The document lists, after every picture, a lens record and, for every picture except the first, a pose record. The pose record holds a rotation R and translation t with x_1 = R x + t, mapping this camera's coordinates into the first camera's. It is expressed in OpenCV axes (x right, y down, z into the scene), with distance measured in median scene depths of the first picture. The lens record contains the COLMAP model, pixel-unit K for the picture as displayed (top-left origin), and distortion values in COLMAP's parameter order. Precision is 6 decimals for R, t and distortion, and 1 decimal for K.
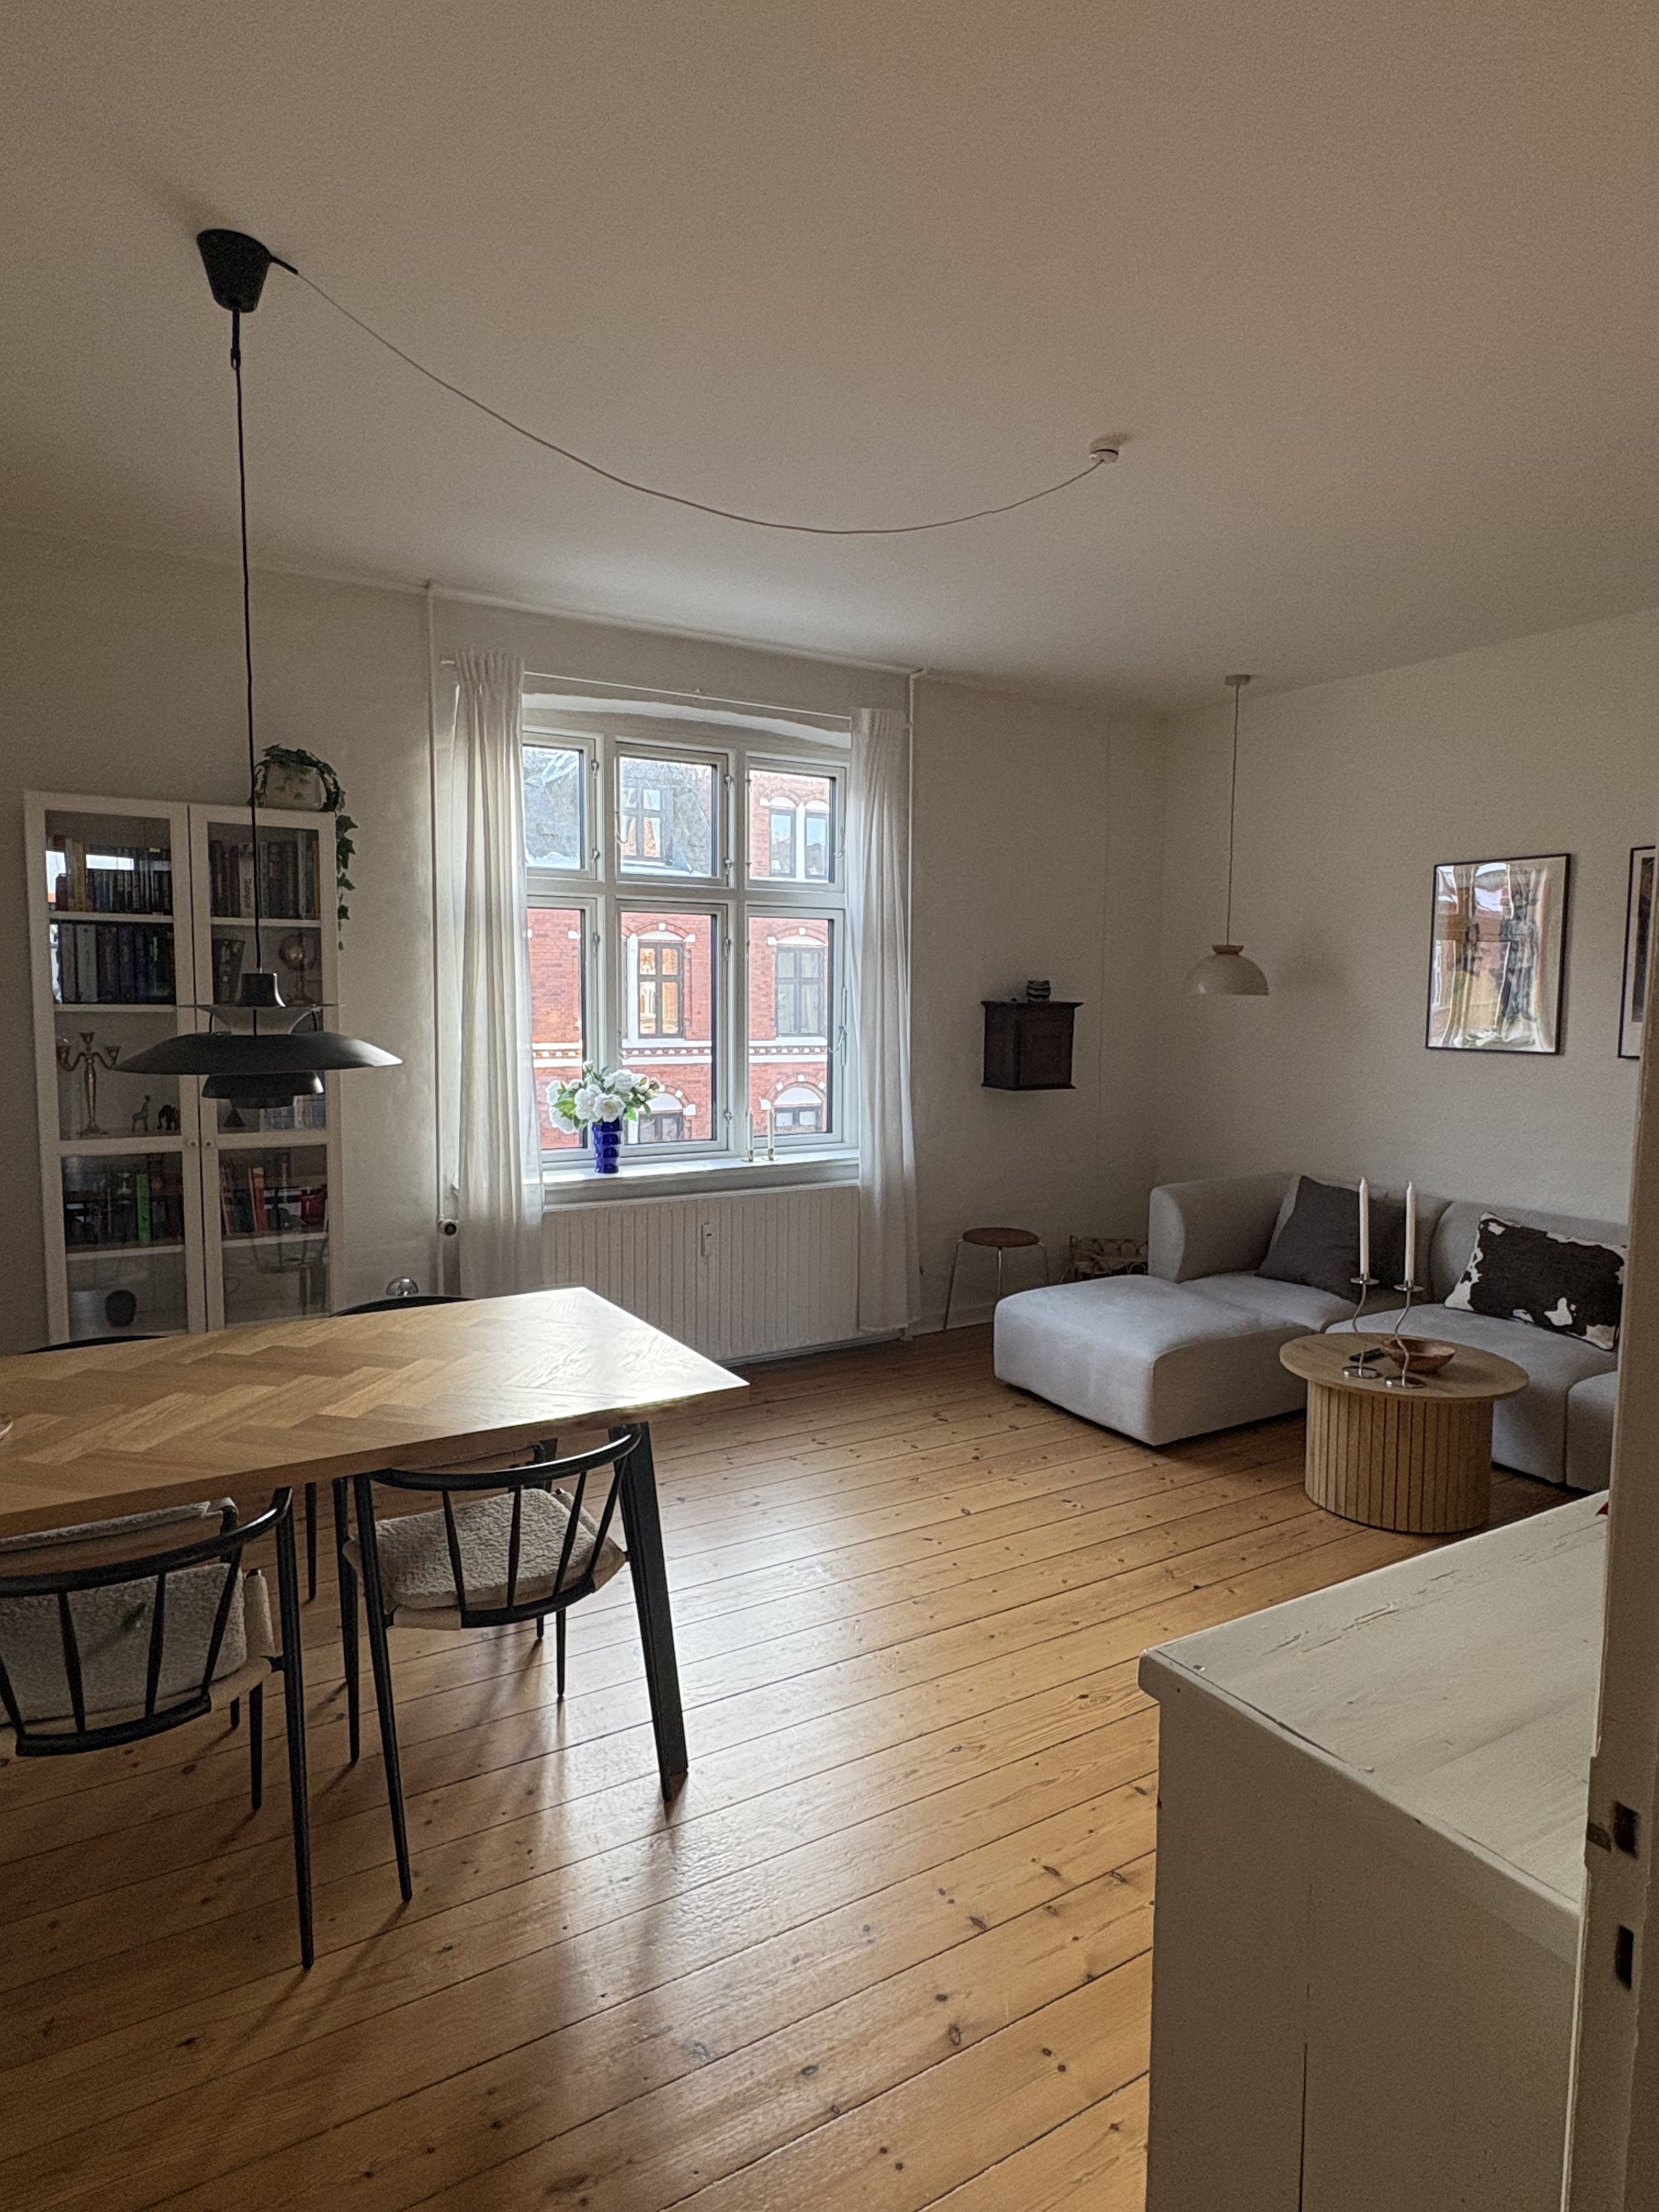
lens RADIAL K [[1273.2, 0, 829.5], [0, 1273.2, 1106.0], [0, 0, 1]] dist [0.002955, 0.000742]
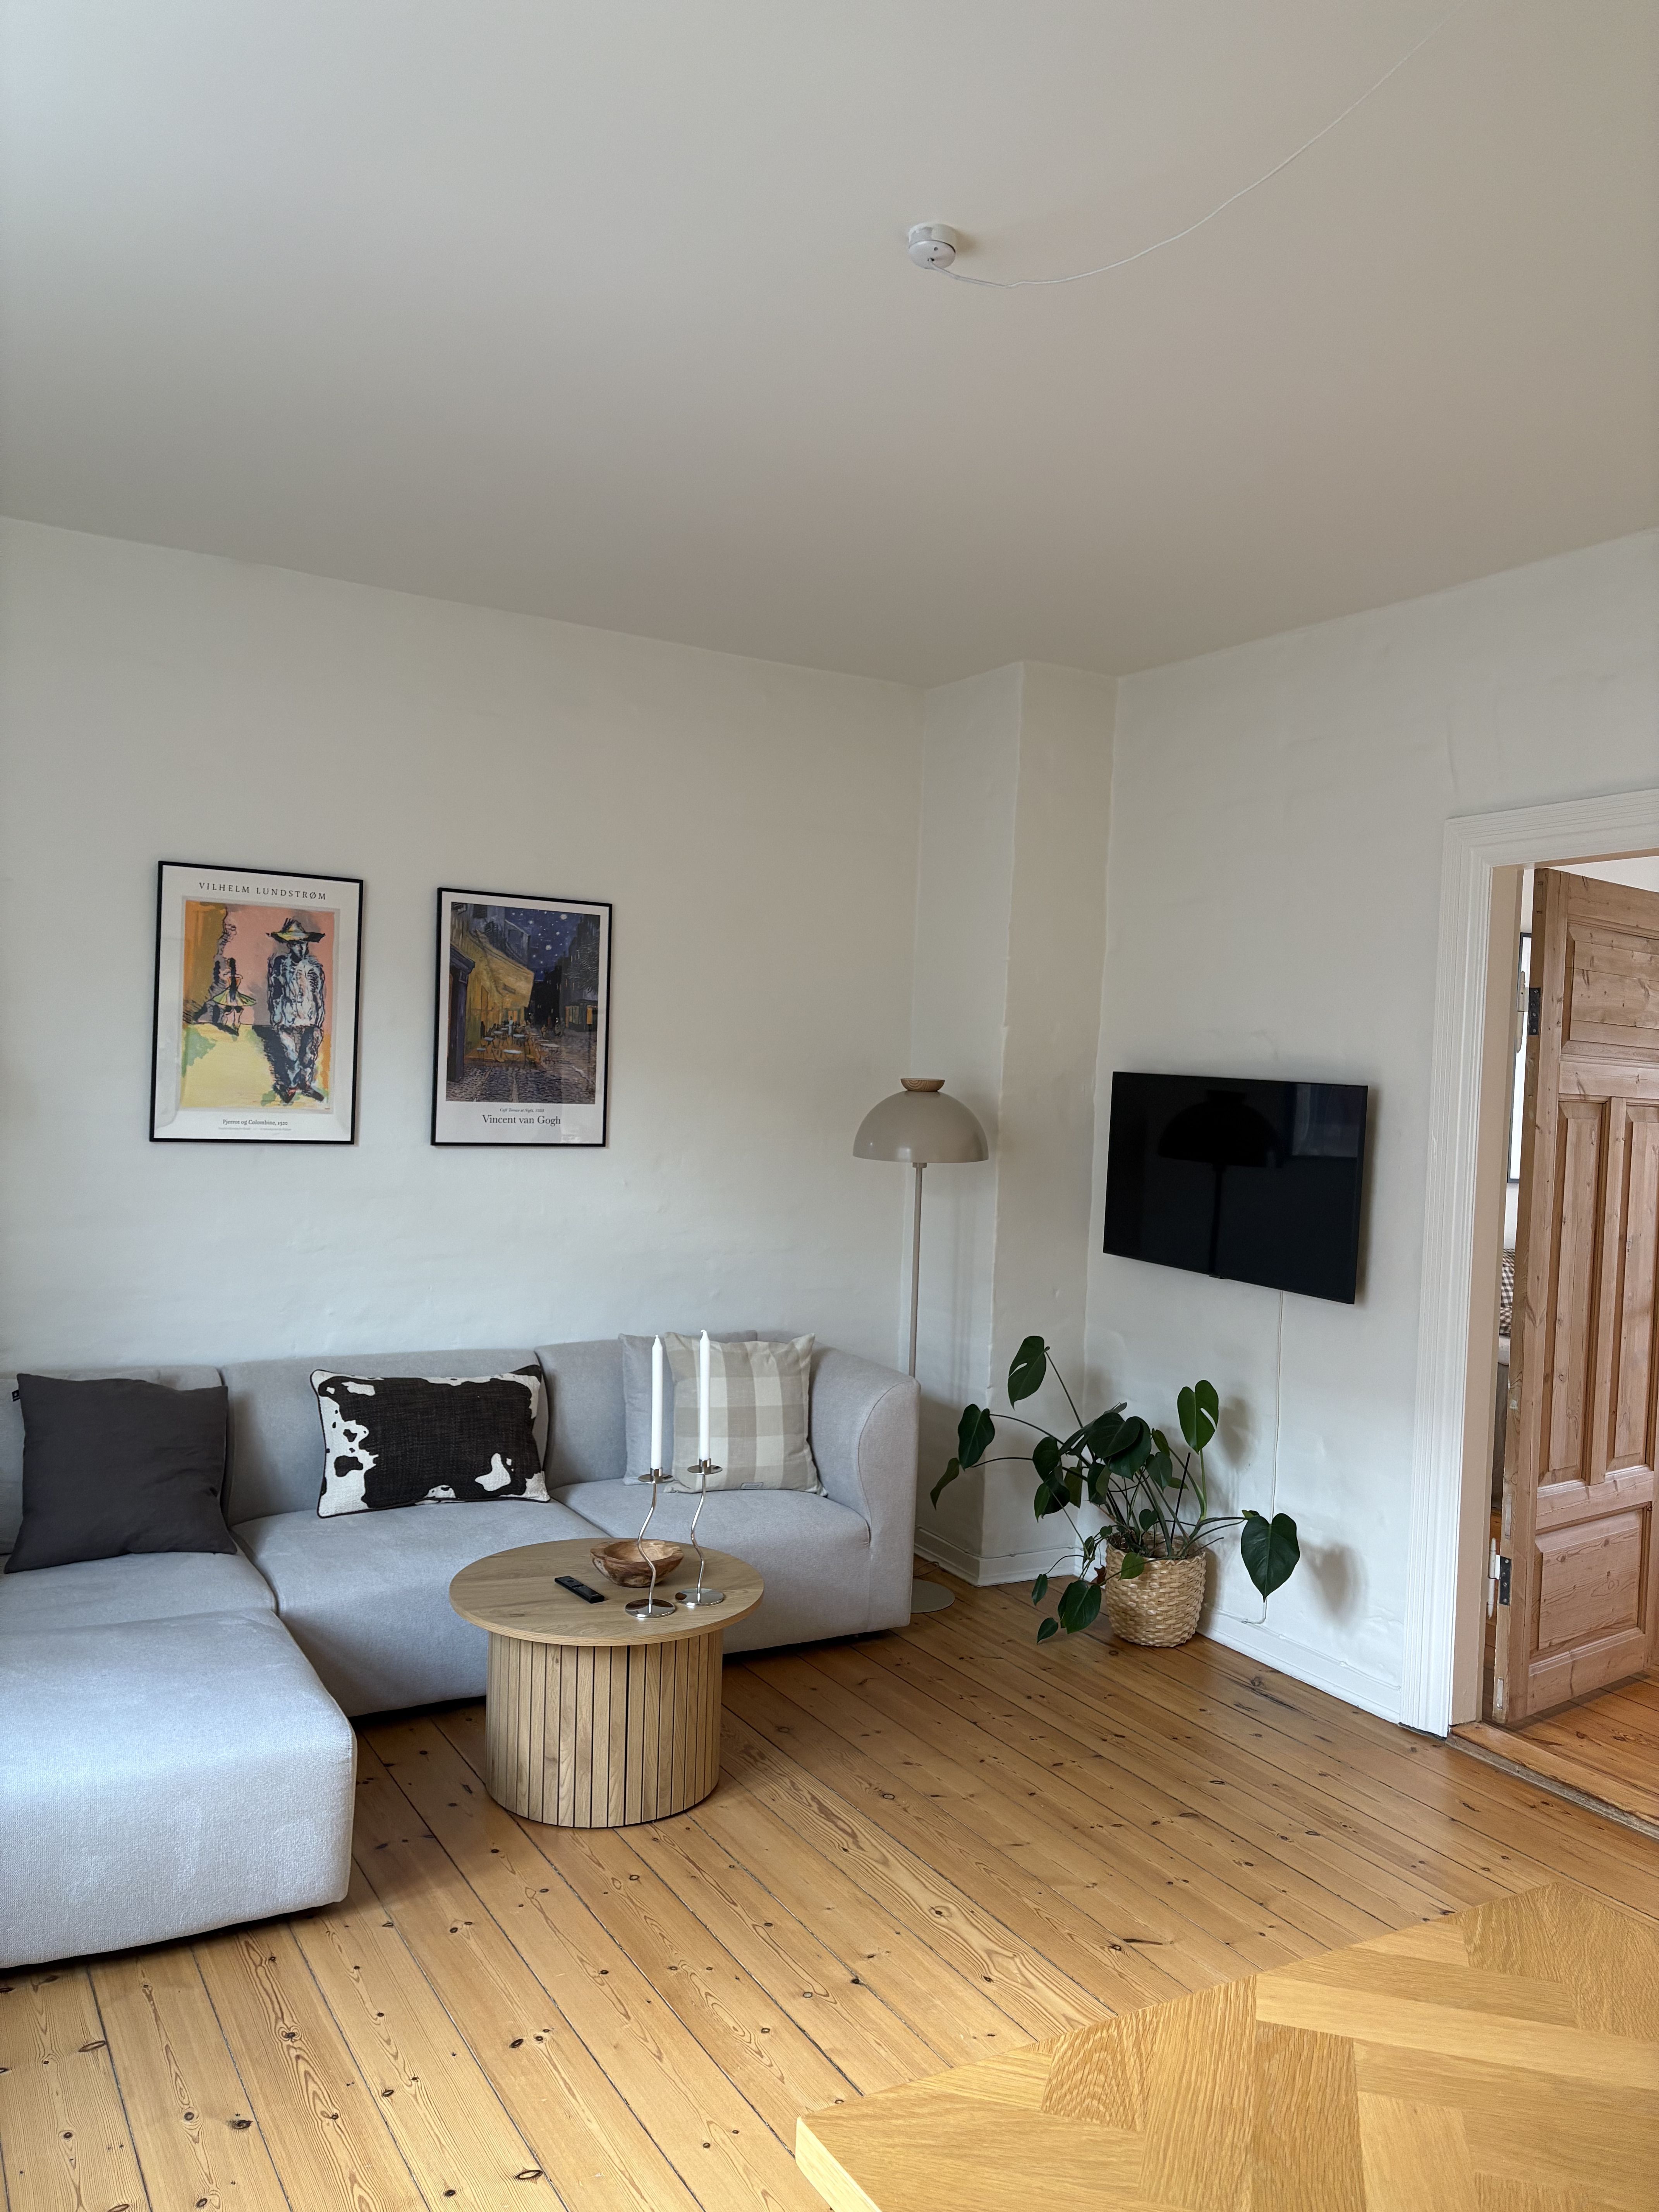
lens RADIAL K [[1677.7, 0, 829.5], [0, 1677.7, 1106.0], [0, 0, 1]] dist [0.001504, -0.001328]
pose [[0.016920, -0.029864, 0.999411, -0.441598], [0.049181, 0.998369, 0.029000, -0.082494], [-0.998647, 0.048661, 0.018361, 0.743332]]
